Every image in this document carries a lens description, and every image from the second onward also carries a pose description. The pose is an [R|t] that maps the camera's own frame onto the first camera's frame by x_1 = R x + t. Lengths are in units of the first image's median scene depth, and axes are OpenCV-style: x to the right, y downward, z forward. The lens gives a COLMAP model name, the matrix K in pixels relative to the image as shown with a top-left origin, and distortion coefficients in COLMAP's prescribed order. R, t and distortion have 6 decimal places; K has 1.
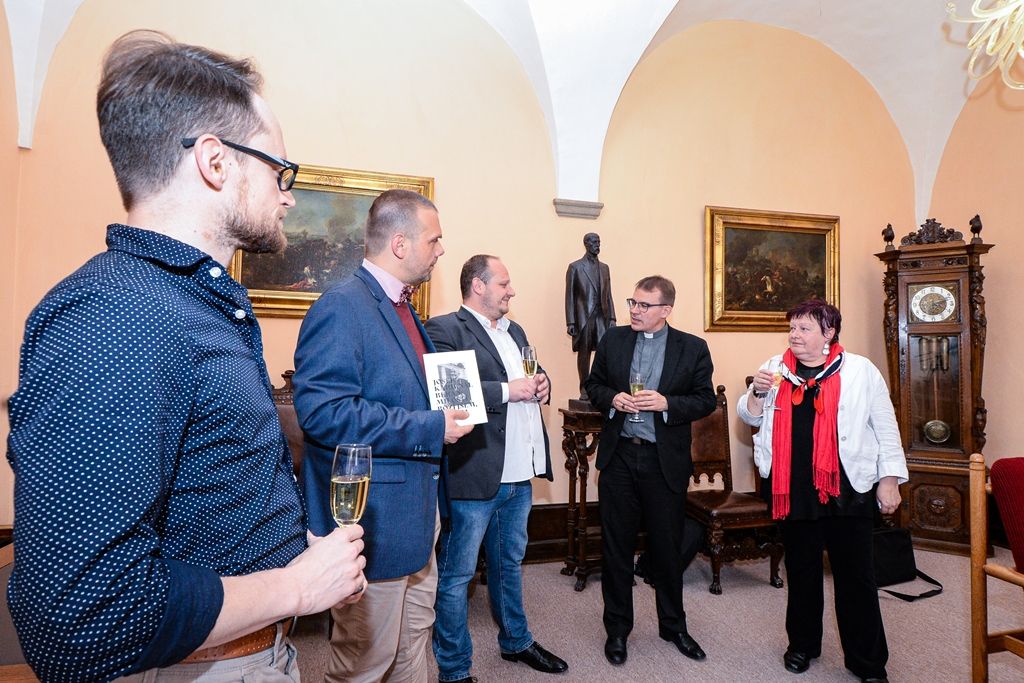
lens RADIAL K [[580.8, 0, 531.4], [0, 580.8, 341.1], [0, 0, 1]] dist [0.032388, -0.001454]
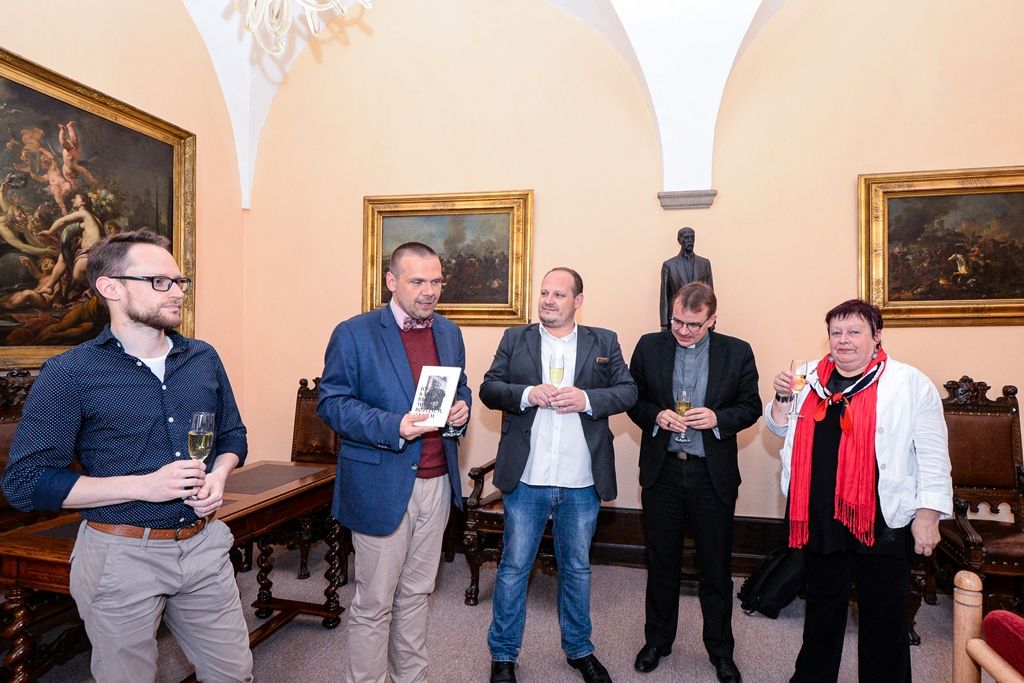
lens RADIAL K [[642.2, 0, 486.0], [0, 642.2, 339.6], [0, 0, 1]] dist [-0.005893, -0.003311]
pose [[0.869612, -0.009189, -0.493651, 0.288507], [0.020126, 0.999655, 0.016847, -0.025747], [0.493326, -0.024586, 0.869497, -0.051619]]
